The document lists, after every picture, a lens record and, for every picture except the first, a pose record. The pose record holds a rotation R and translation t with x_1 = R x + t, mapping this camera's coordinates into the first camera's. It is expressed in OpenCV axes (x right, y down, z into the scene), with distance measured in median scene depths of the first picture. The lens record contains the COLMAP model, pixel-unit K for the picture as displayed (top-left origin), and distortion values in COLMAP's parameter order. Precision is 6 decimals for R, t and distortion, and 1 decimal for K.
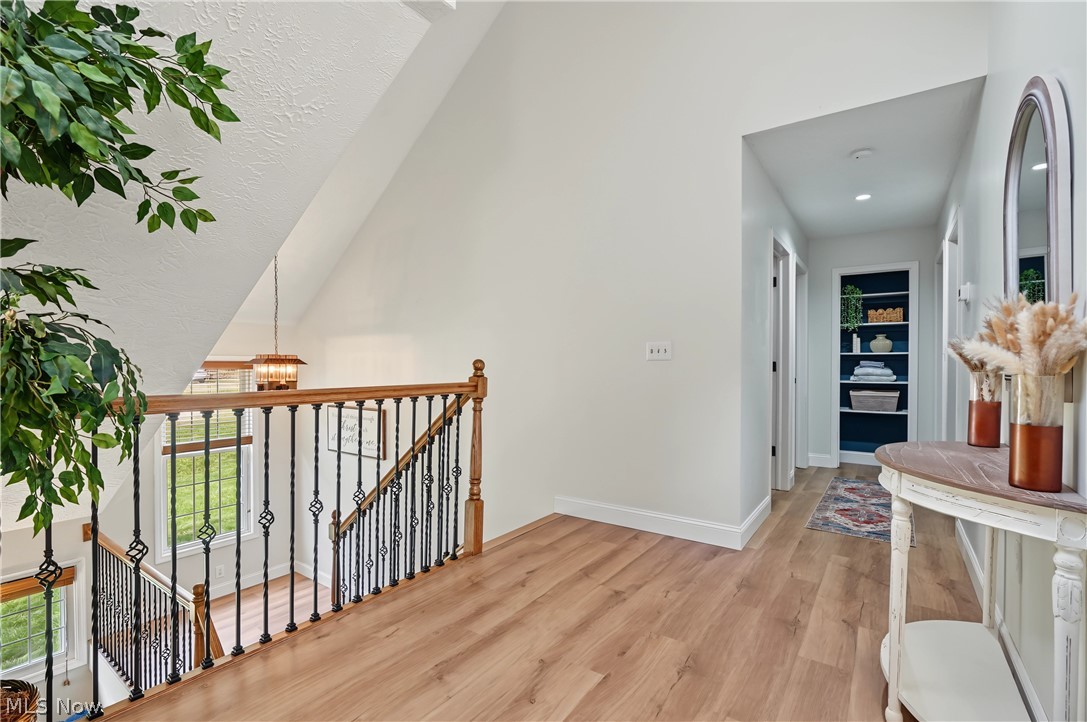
lens RADIAL K [[498.6, 0, 540.8], [0, 498.6, 366.0], [0, 0, 1]] dist [-0.005043, -0.000028]
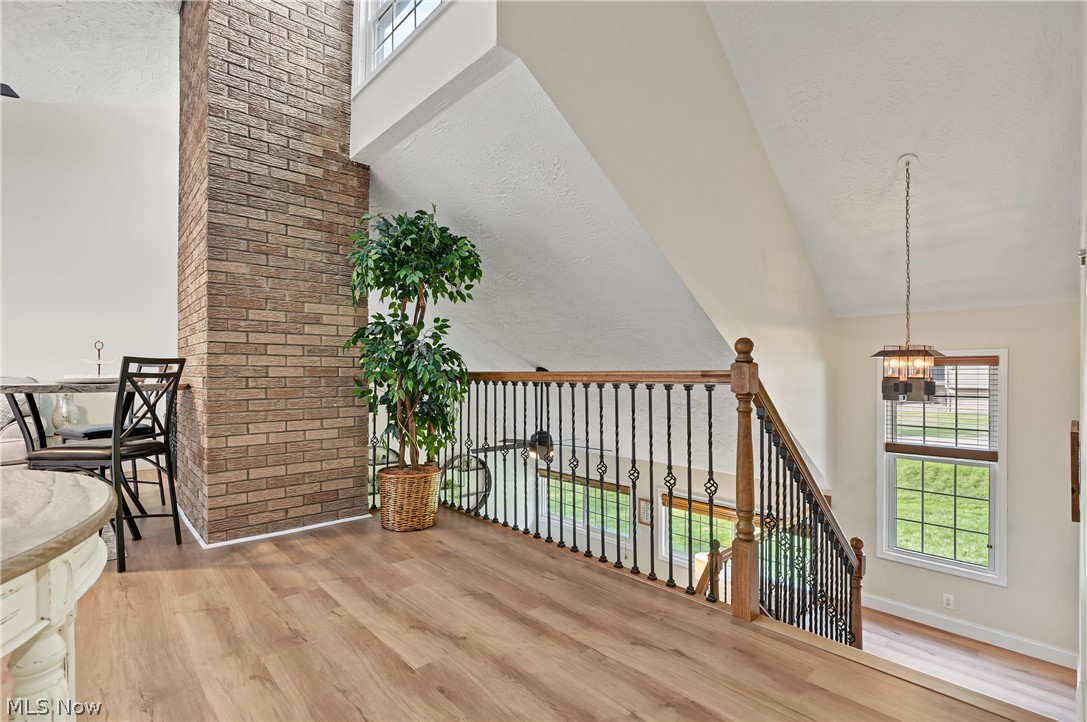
lens RADIAL K [[498.6, 0, 540.8], [0, 498.6, 366.0], [0, 0, 1]] dist [-0.005043, -0.000028]
pose [[-0.215226, -0.018101, -0.976396, 0.726169], [0.000318, 0.999827, -0.018606, 0.045836], [0.976564, -0.004315, -0.215183, 1.036168]]
